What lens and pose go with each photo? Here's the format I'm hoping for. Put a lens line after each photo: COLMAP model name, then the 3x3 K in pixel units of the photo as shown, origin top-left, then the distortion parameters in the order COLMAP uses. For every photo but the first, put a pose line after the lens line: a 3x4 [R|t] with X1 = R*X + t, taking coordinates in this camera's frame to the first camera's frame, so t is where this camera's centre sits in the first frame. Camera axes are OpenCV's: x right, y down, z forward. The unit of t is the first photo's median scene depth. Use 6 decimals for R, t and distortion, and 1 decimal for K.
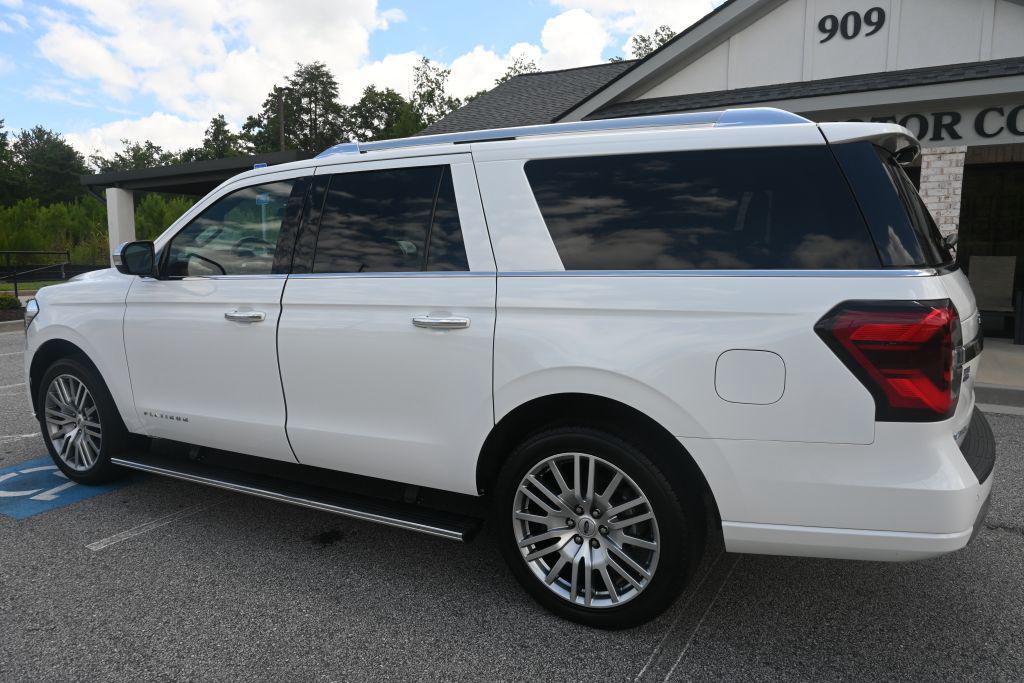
lens RADIAL K [[693.8, 0, 515.5], [0, 693.8, 356.5], [0, 0, 1]] dist [-0.006420, -0.000151]
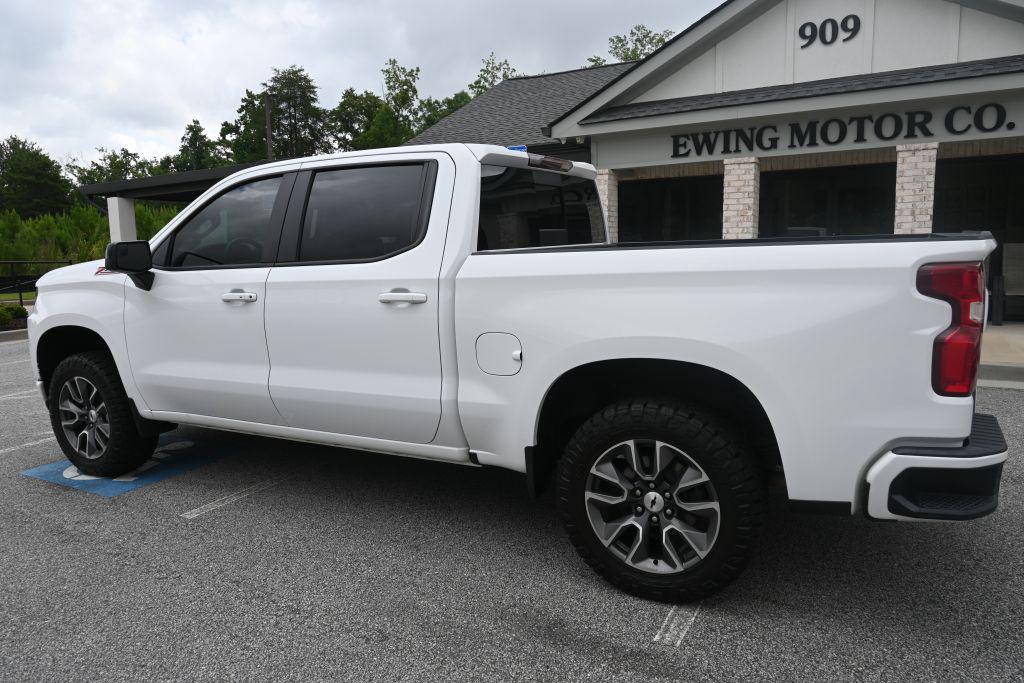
lens RADIAL K [[693.8, 0, 515.5], [0, 693.8, 356.5], [0, 0, 1]] dist [-0.006420, -0.000151]
pose [[0.999378, -0.025998, 0.023819, -0.009937], [0.026008, 0.999662, -0.000101, 0.003045], [-0.023808, 0.000720, 0.999716, -0.015336]]
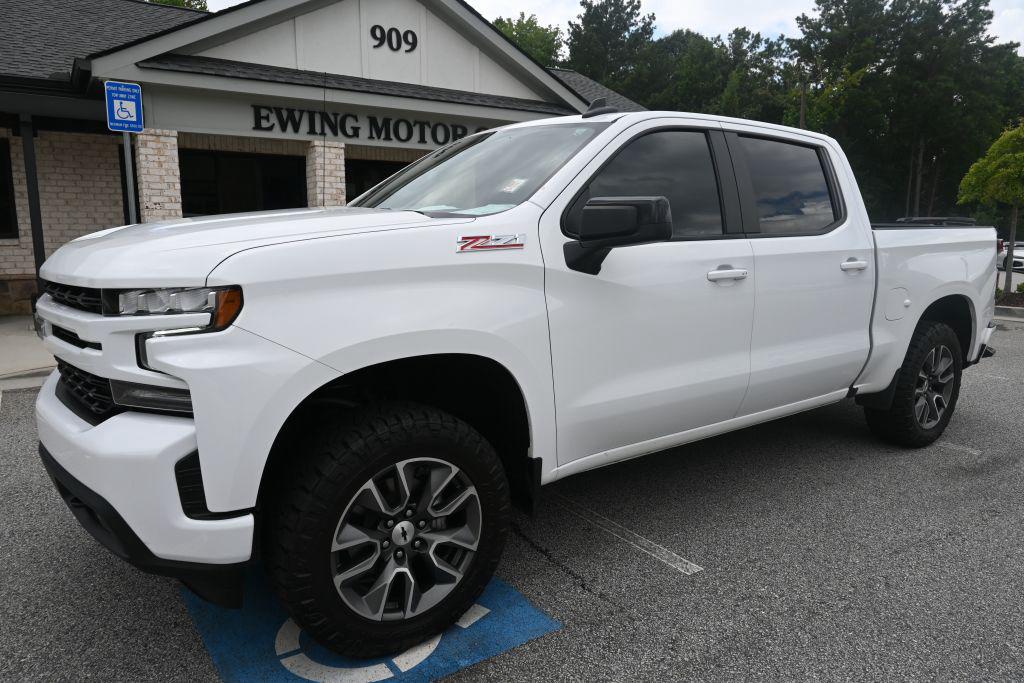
lens RADIAL K [[693.8, 0, 515.5], [0, 693.8, 356.5], [0, 0, 1]] dist [-0.006420, -0.000151]
pose [[0.408673, -0.162630, 0.898075, -0.150472], [0.138577, 0.983644, 0.115065, -0.011791], [-0.902099, 0.077429, 0.424526, 0.086205]]
